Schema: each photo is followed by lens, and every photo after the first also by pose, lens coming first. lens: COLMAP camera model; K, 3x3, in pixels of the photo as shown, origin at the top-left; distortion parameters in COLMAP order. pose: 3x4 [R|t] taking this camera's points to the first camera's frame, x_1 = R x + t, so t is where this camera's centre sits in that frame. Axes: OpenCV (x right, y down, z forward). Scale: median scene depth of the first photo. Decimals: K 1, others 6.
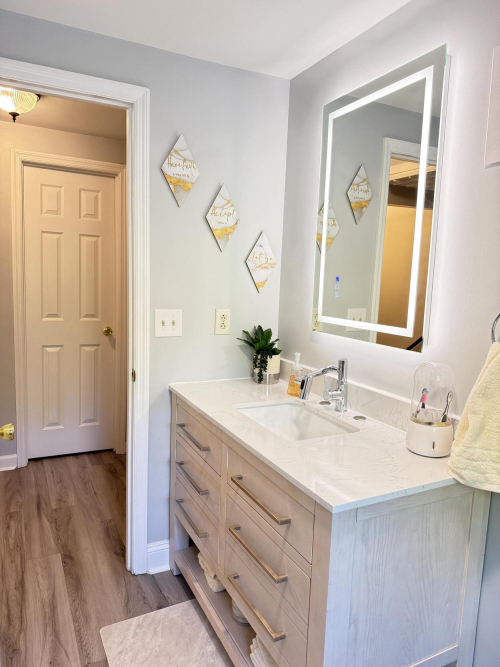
lens RADIAL K [[466.6, 0, 250.9], [0, 466.6, 338.3], [0, 0, 1]] dist [0.049232, -0.059111]
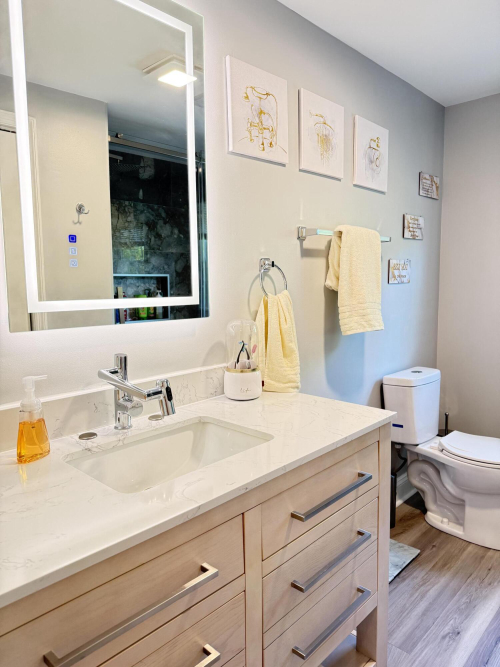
lens RADIAL K [[466.6, 0, 247.7], [0, 466.6, 331.0], [0, 0, 1]] dist [0.049232, -0.059111]
pose [[-0.341295, -0.135221, 0.930179, -0.602825], [0.117501, 0.975698, 0.184951, -0.113254], [-0.932583, 0.172420, -0.317112, 1.199370]]
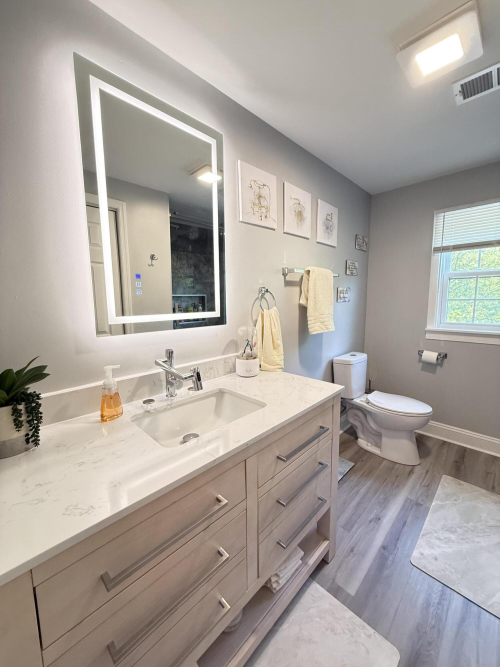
lens RADIAL K [[265.3, 0, 248.6], [0, 265.3, 330.9], [0, 0, 1]] dist [-0.000141, 0.000368]
pose [[-0.324958, -0.154396, 0.933040, -0.513155], [0.115670, 0.972688, 0.201242, -0.119589], [-0.938628, 0.173320, -0.298224, 1.157352]]
